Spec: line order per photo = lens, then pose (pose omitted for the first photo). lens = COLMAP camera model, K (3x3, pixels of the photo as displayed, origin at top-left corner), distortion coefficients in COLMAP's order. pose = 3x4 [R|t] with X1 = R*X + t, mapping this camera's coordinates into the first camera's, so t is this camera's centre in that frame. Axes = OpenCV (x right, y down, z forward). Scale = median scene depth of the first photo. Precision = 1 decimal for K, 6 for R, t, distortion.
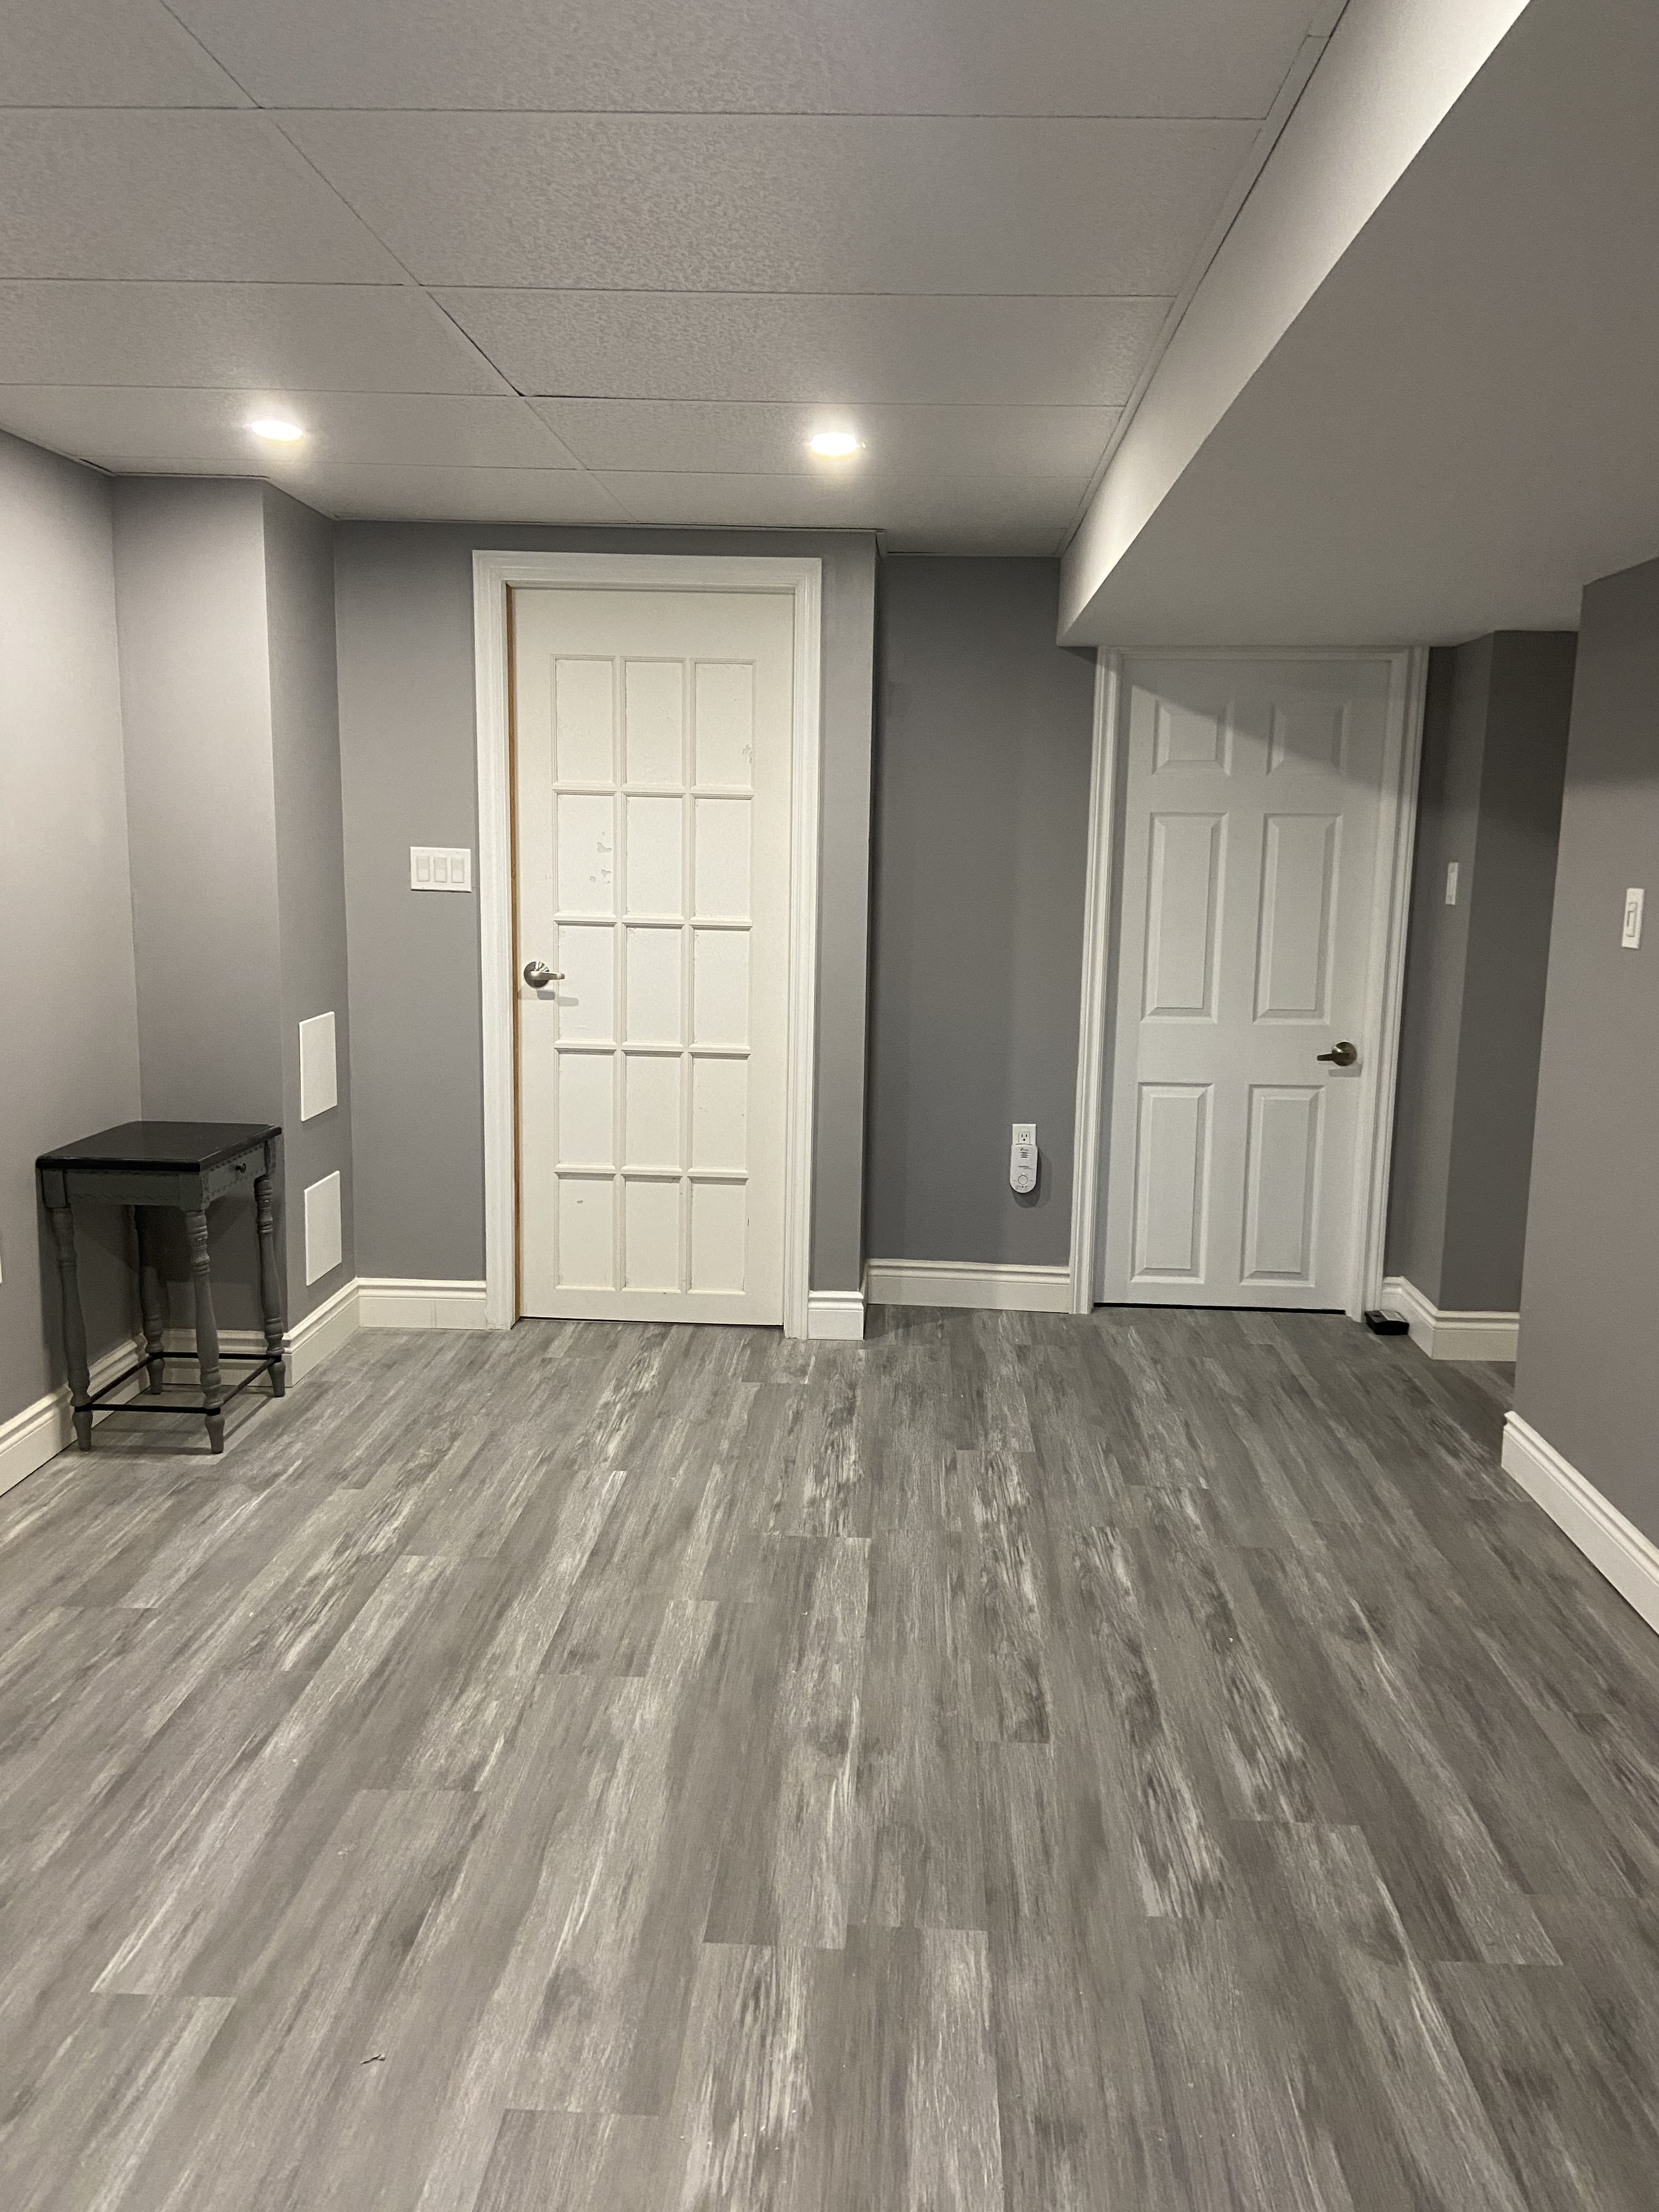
lens RADIAL K [[1652.7, 0, 844.8], [0, 1652.7, 1076.2], [0, 0, 1]] dist [0.133098, -0.162301]
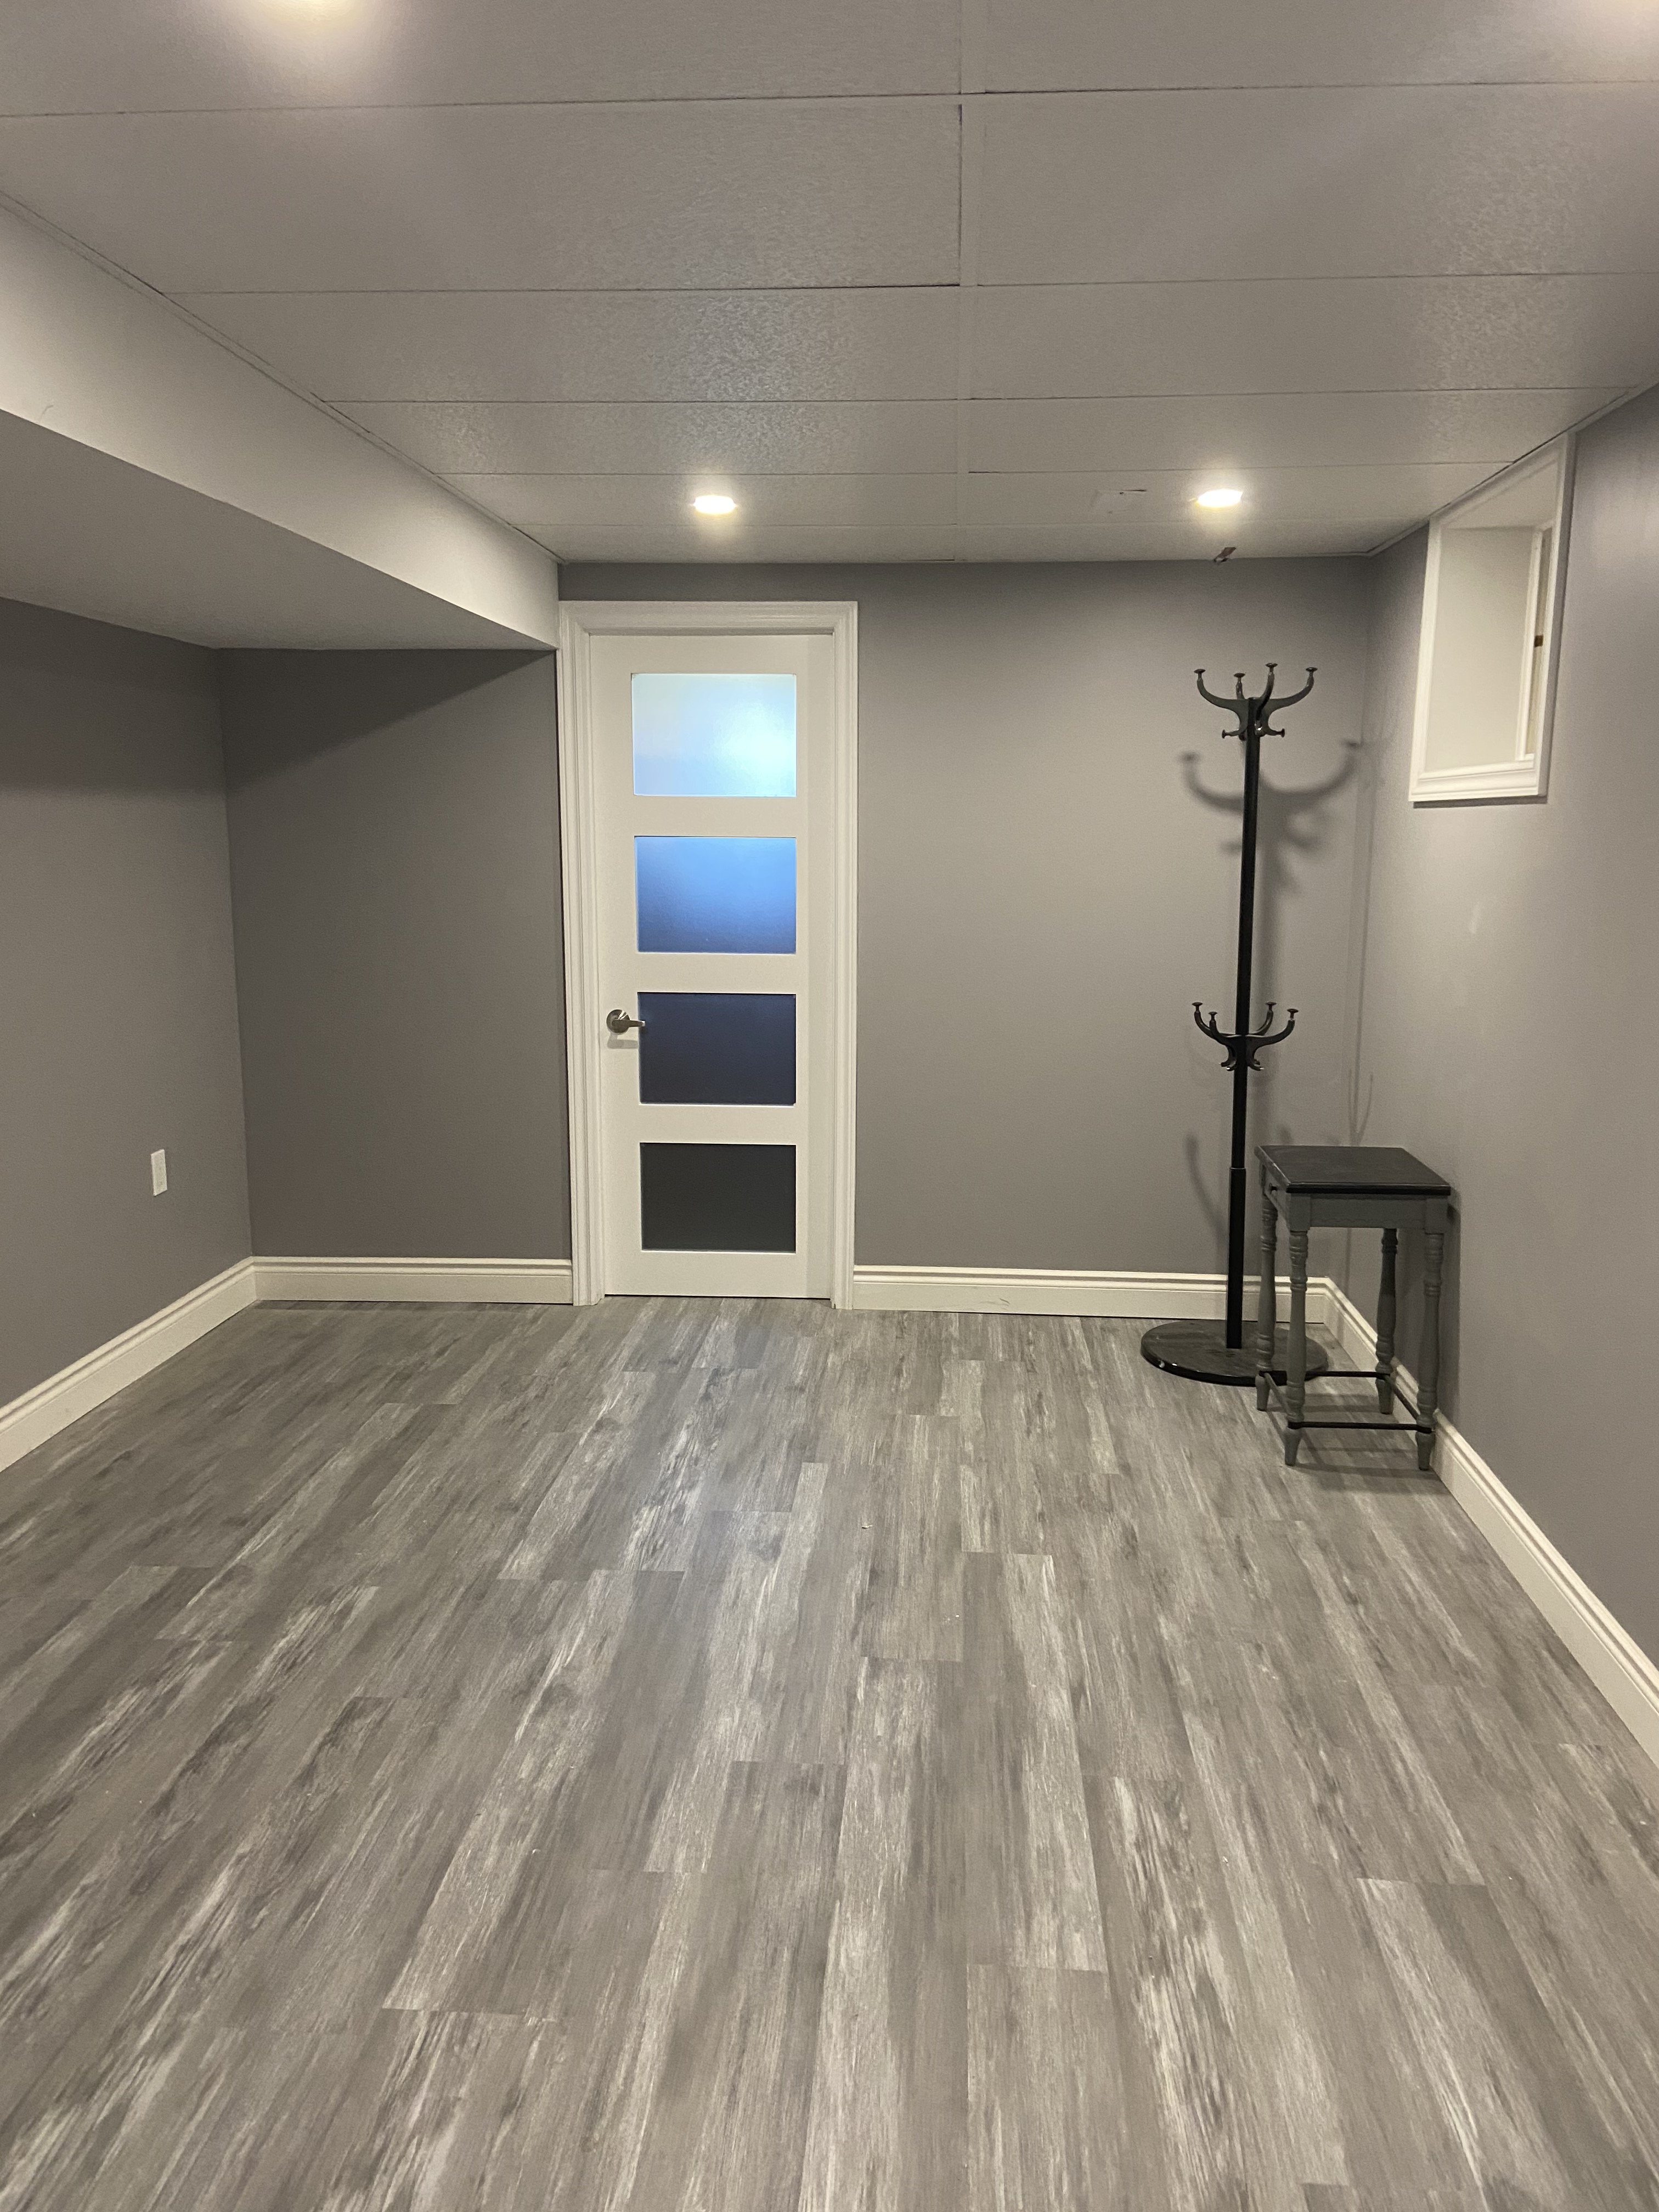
lens RADIAL K [[1652.7, 0, 844.8], [0, 1652.7, 1076.2], [0, 0, 1]] dist [0.133098, -0.162301]
pose [[-0.999416, -0.029425, 0.017398, -0.195178], [-0.022969, 0.954995, 0.295730, -0.302177], [-0.025317, 0.295158, -0.955113, 1.862553]]
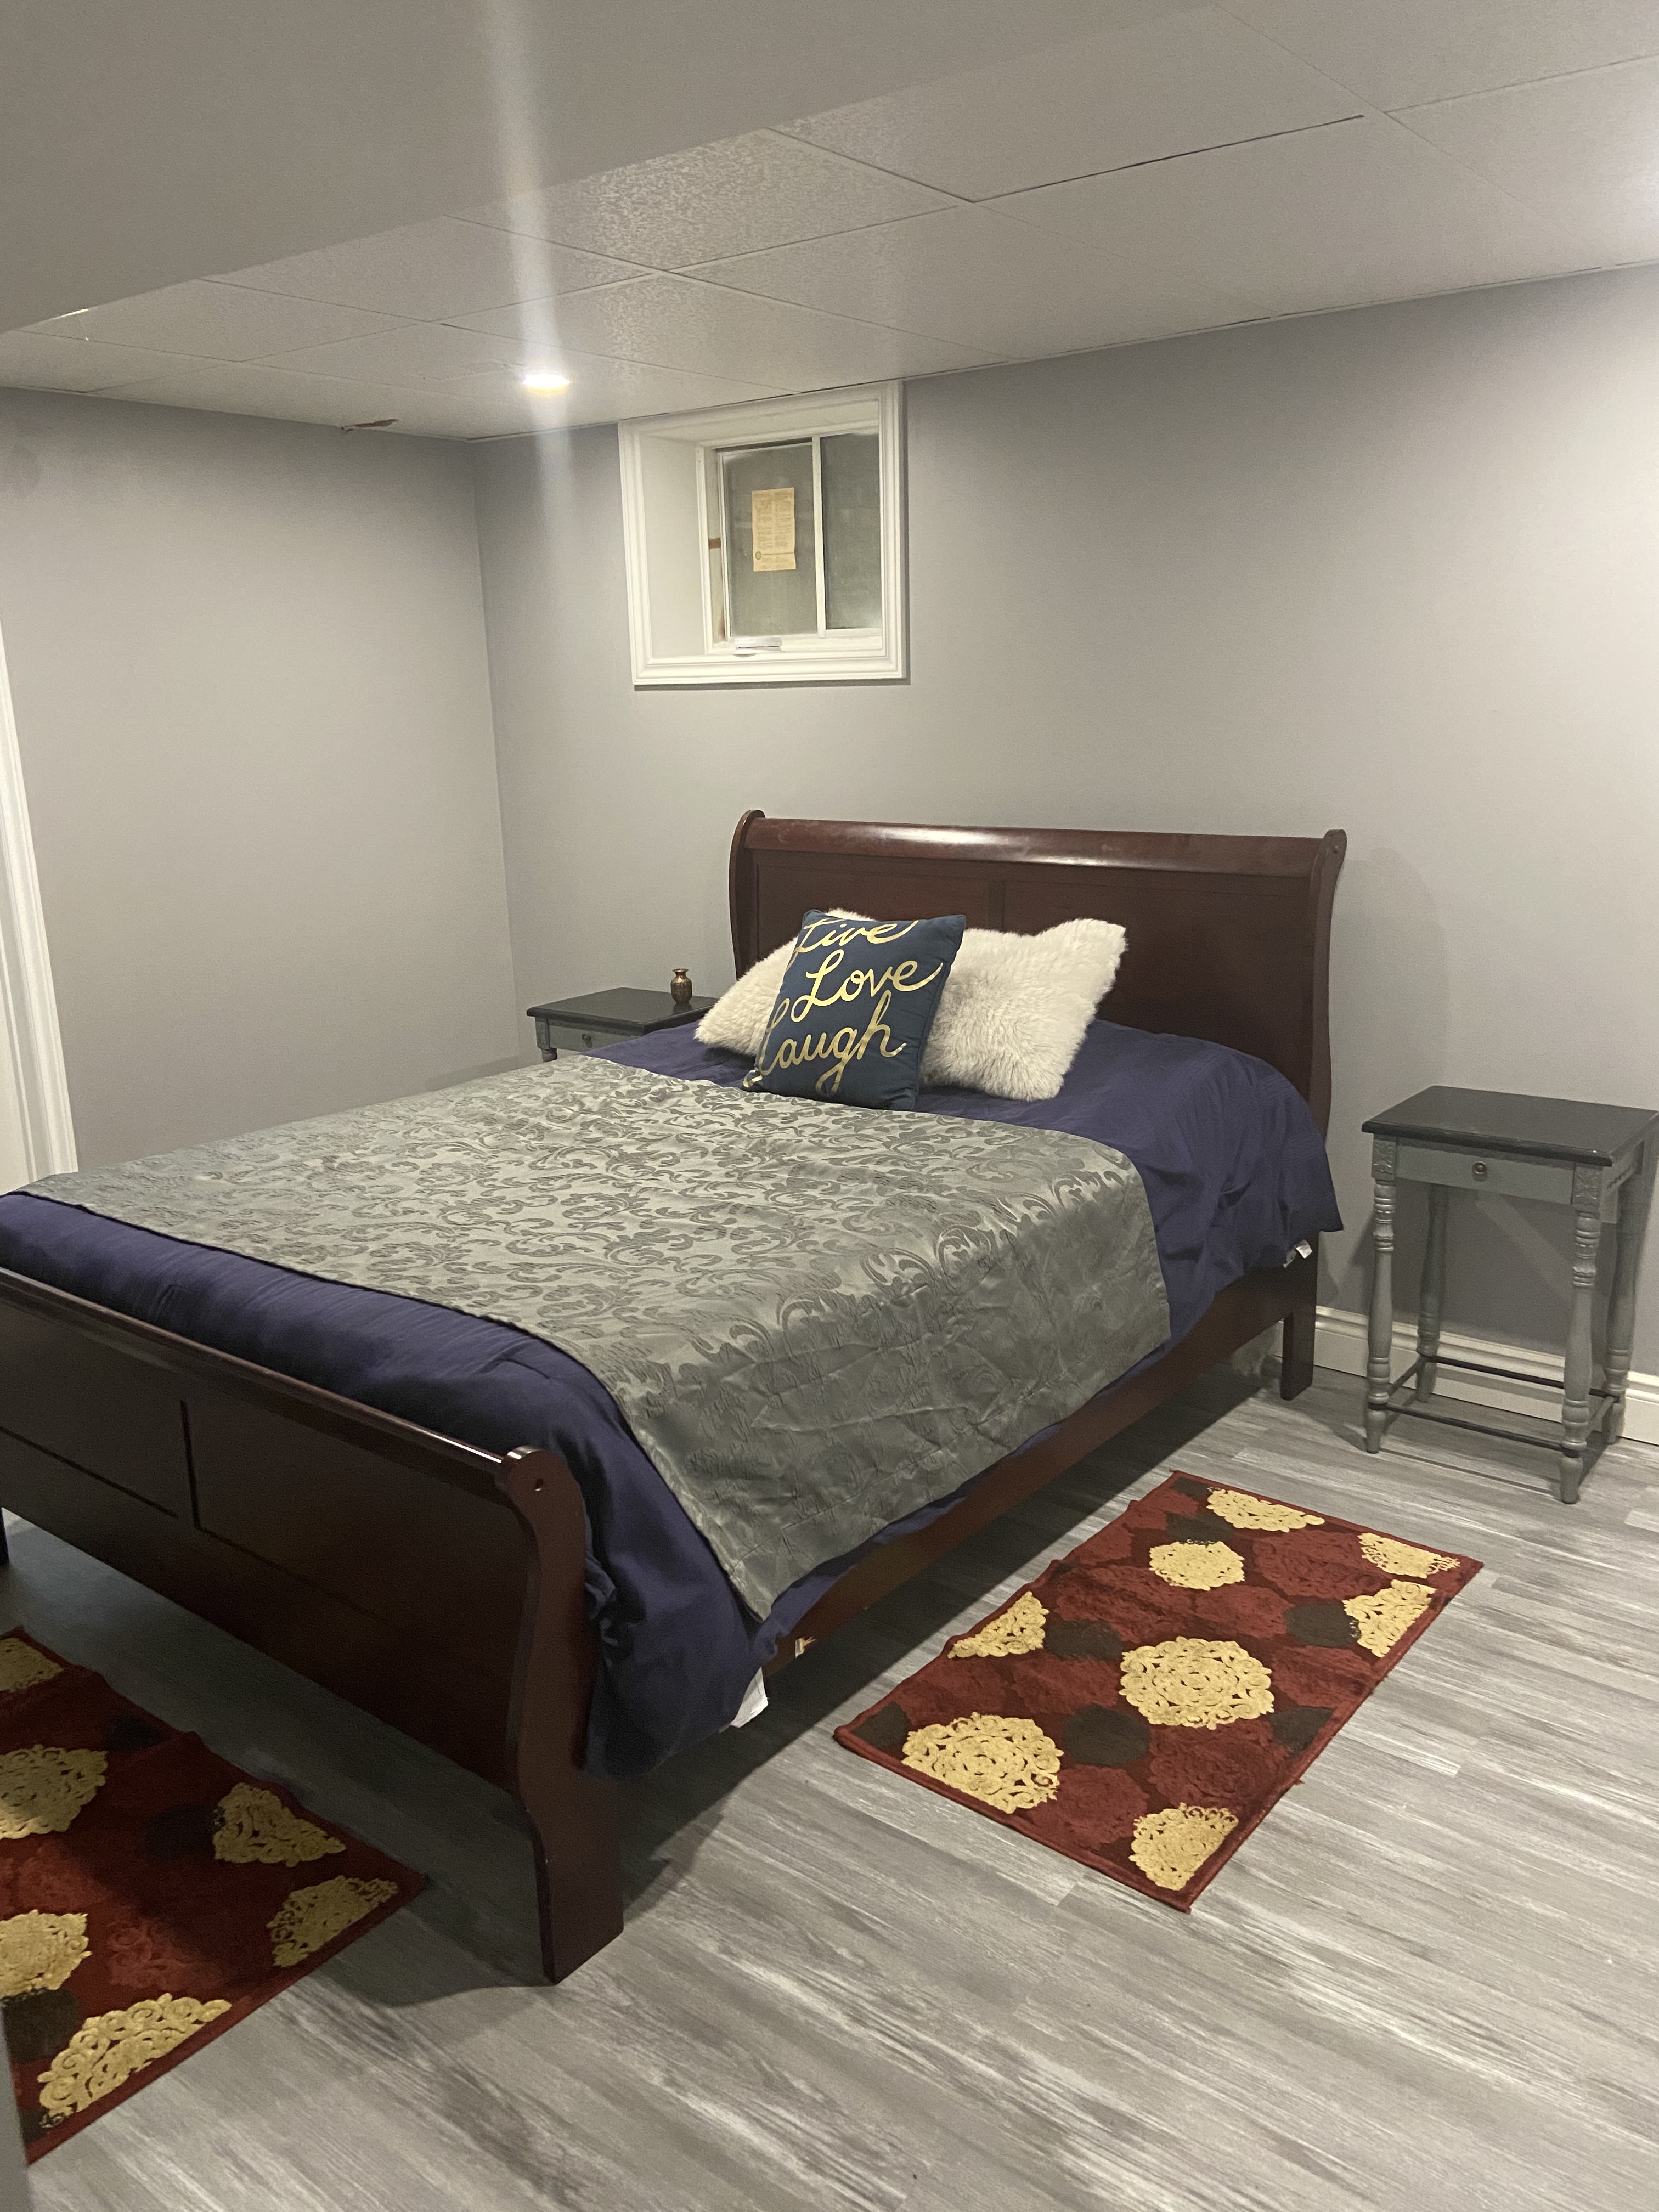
lens RADIAL K [[1652.7, 0, 844.8], [0, 1652.7, 1076.2], [0, 0, 1]] dist [0.133098, -0.162301]
pose [[-0.577096, 0.177914, -0.797061, 0.633880], [-0.108448, 0.950644, 0.290715, -0.238475], [0.809444, 0.254210, -0.529319, 1.485154]]
